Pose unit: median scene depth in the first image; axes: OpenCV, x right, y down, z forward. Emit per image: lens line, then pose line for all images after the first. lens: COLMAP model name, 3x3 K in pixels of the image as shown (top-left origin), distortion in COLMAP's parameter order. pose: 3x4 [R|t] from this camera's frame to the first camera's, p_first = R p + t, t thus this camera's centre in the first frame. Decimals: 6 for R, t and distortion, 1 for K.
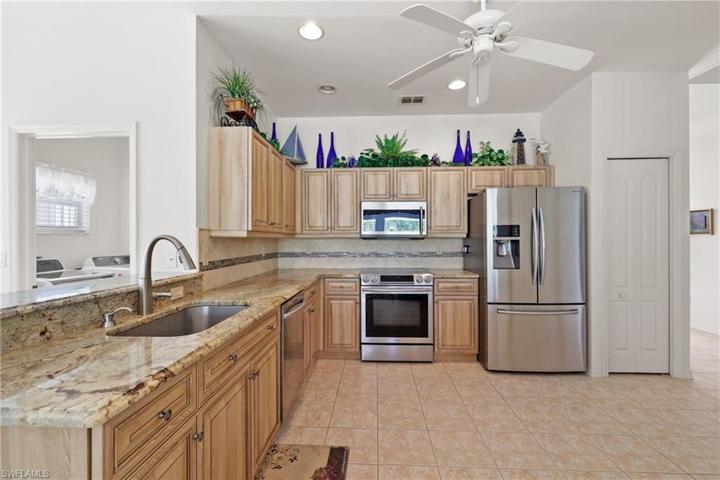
lens RADIAL K [[312.6, 0, 360.0], [0, 312.6, 240.0], [0, 0, 1]] dist [0.001871, 0.000159]
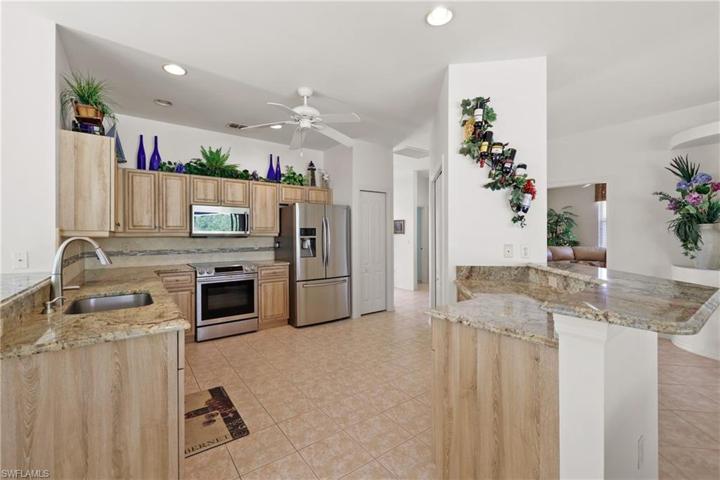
lens RADIAL K [[312.6, 0, 360.0], [0, 312.6, 240.0], [0, 0, 1]] dist [0.001871, 0.000159]
pose [[0.771568, -0.010402, 0.636062, -0.258233], [0.003436, 0.999920, 0.012184, -0.006533], [-0.636138, -0.007215, 0.771542, -0.278888]]
